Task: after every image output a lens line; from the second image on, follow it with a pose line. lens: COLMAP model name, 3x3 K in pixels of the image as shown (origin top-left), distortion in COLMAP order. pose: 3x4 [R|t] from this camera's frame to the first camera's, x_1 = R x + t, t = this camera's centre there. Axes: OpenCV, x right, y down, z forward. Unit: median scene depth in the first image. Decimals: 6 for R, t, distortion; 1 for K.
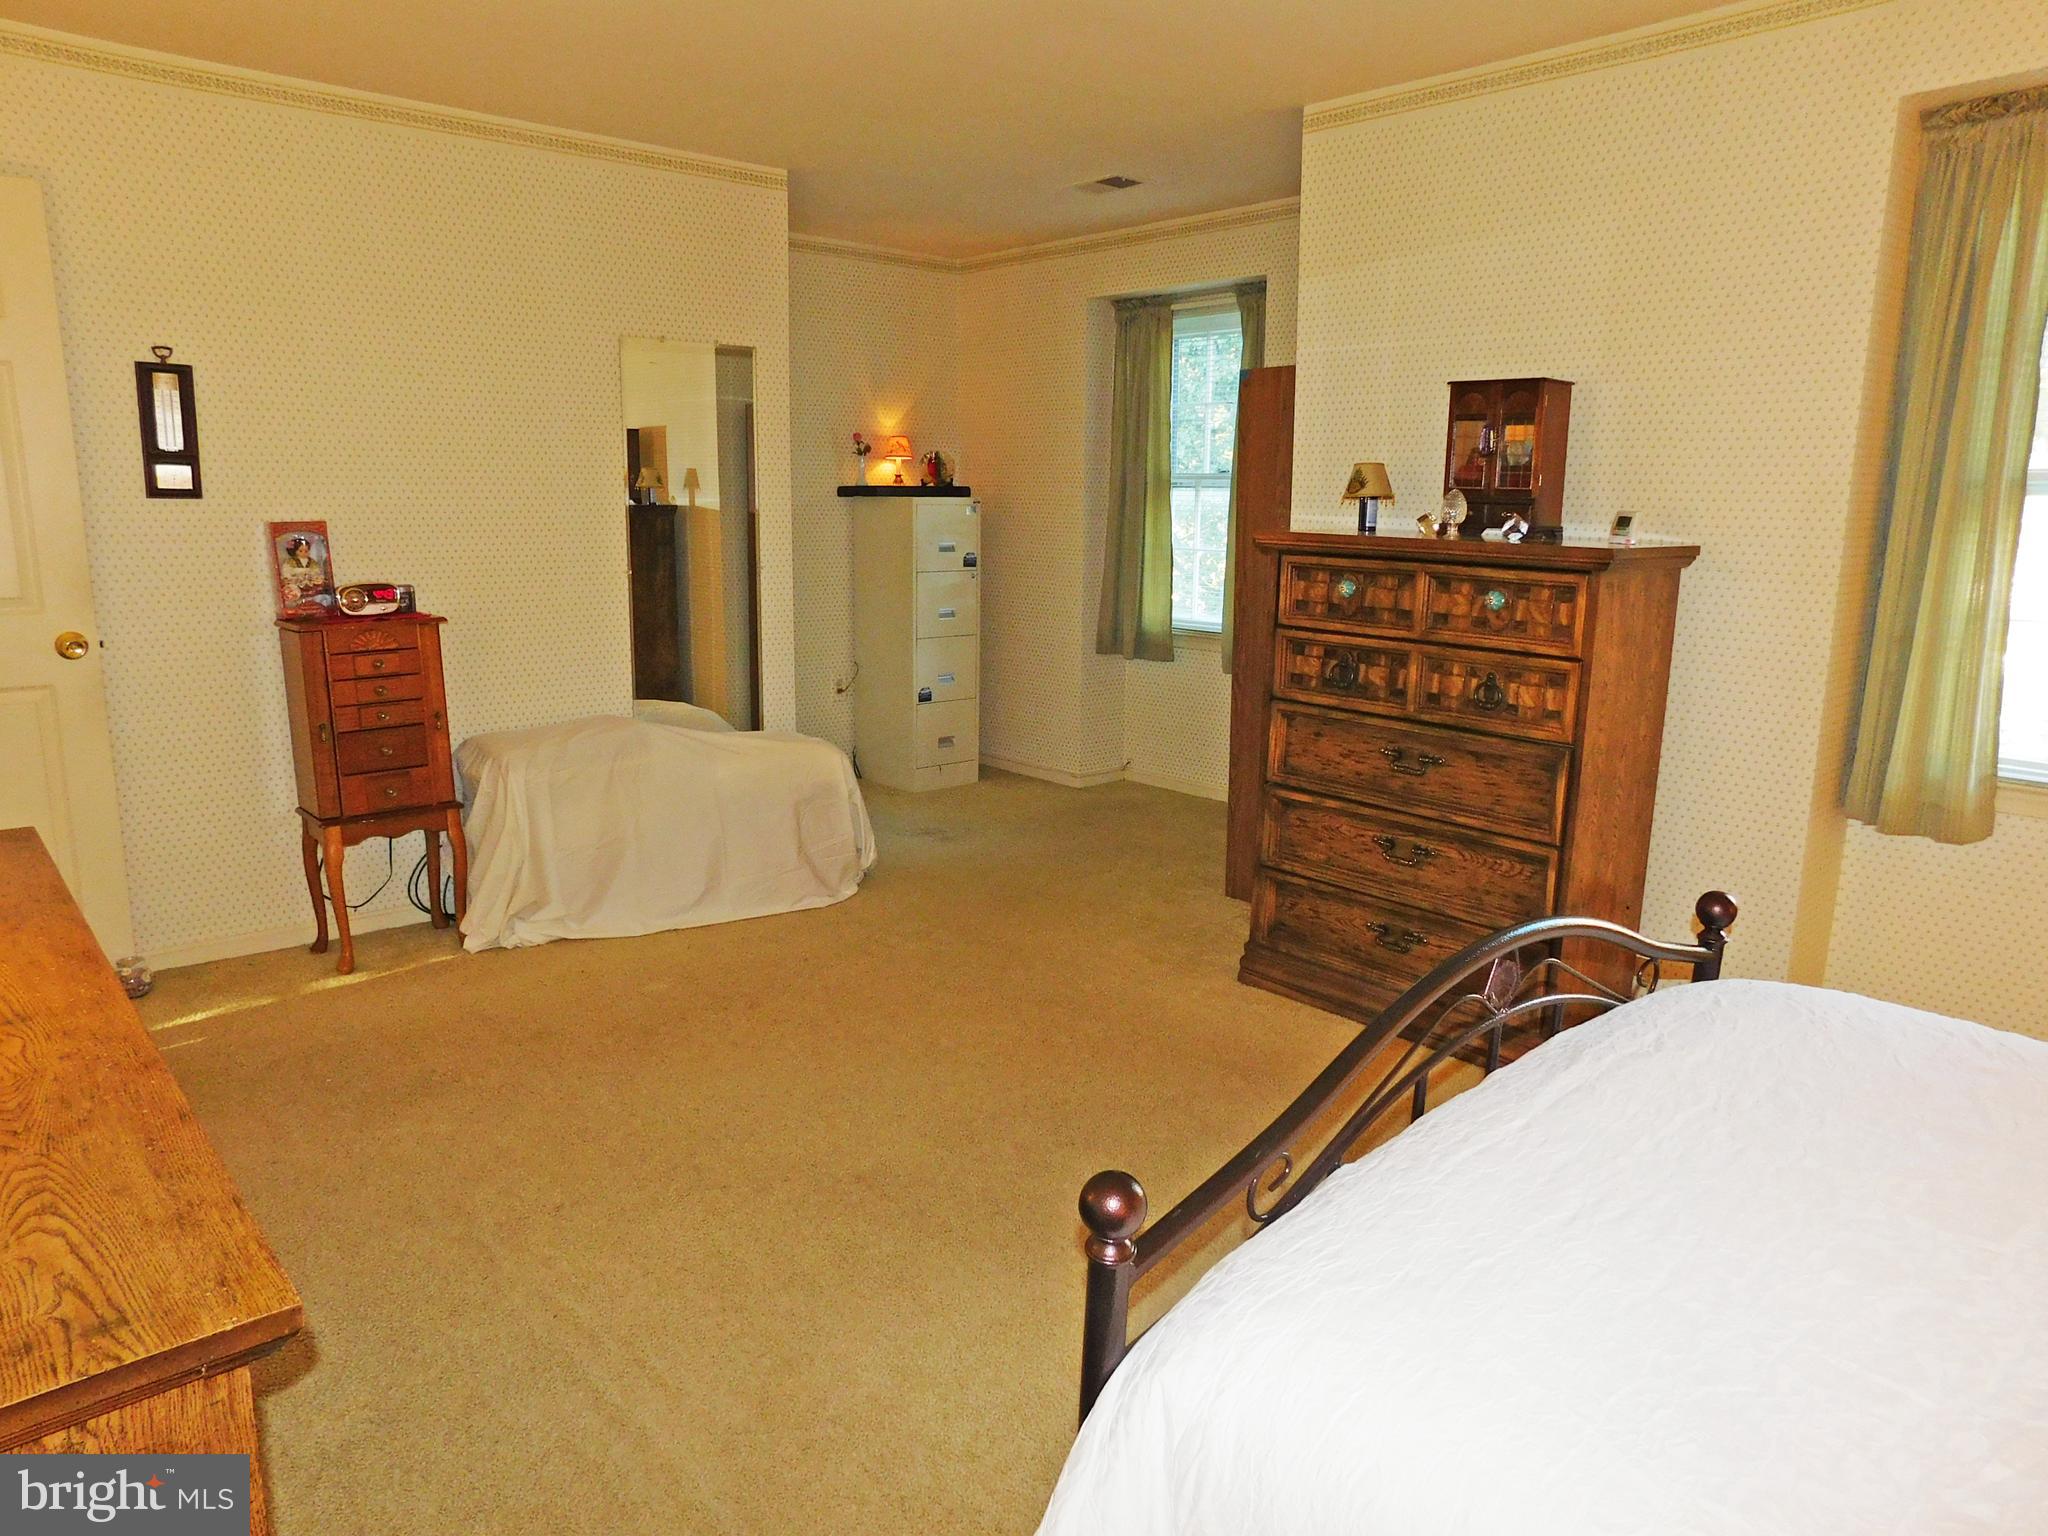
lens RADIAL K [[1364.4, 0, 1024.4], [0, 1364.4, 768.0], [0, 0, 1]] dist [-0.002728, 0.000805]
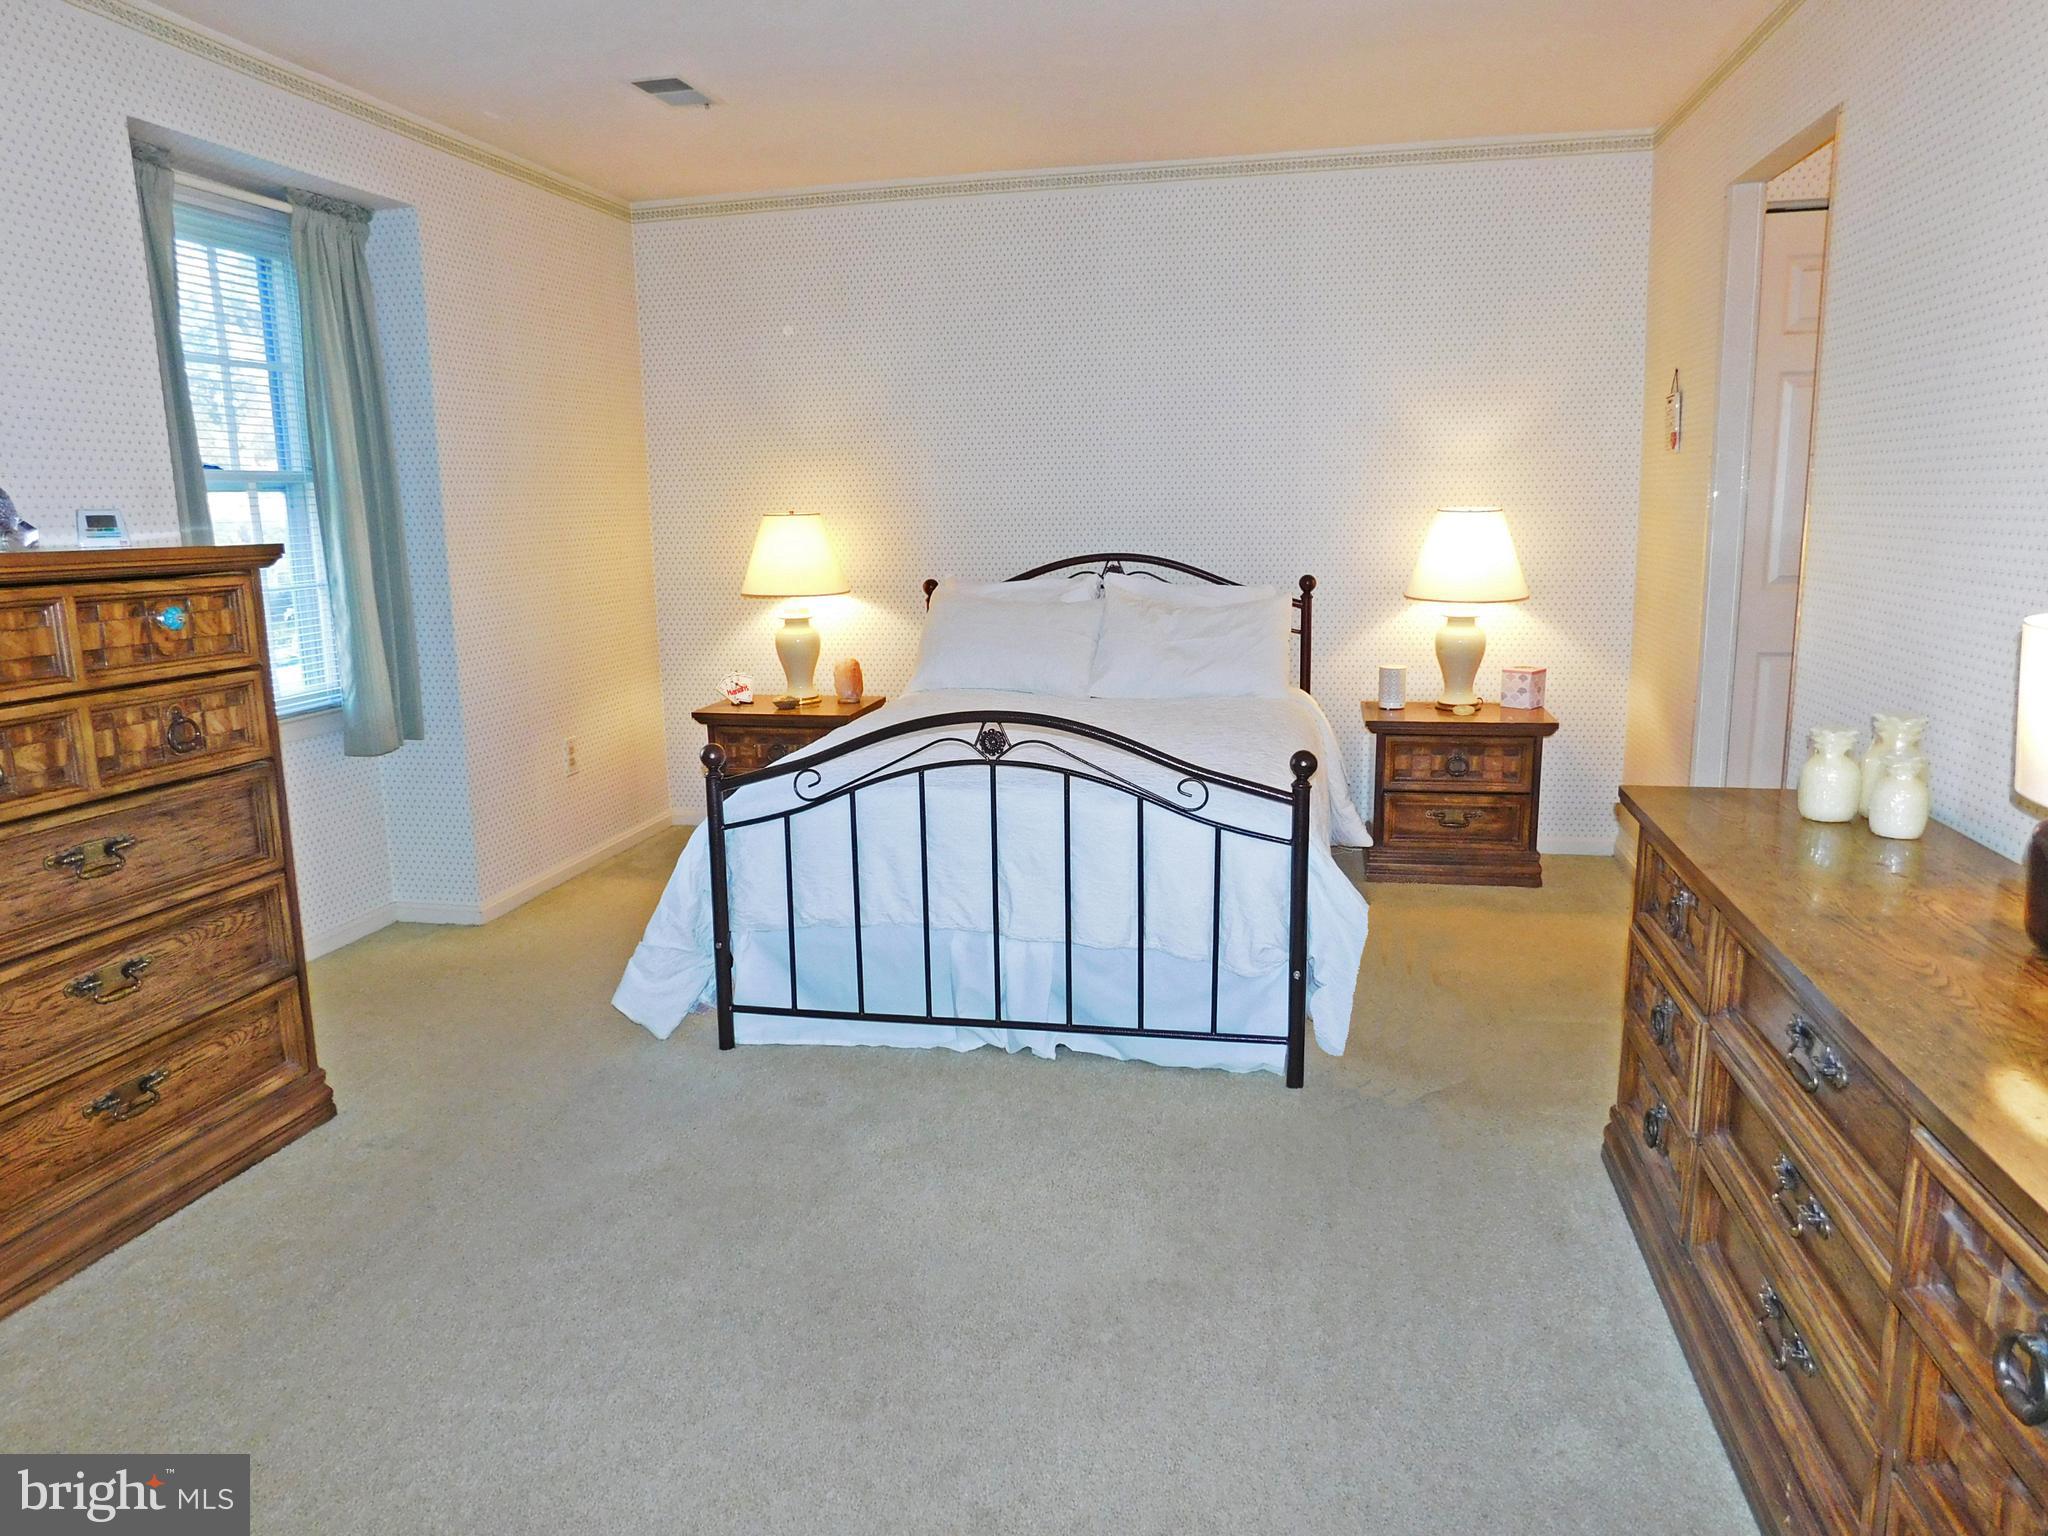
lens RADIAL K [[1364.4, 0, 1025.9], [0, 1364.4, 761.5], [0, 0, 1]] dist [-0.002728, 0.000805]
pose [[-0.584833, -0.161227, 0.794970, -0.593057], [0.167982, 0.934729, 0.313150, -0.203487], [-0.793570, 0.316681, -0.519577, 1.000440]]
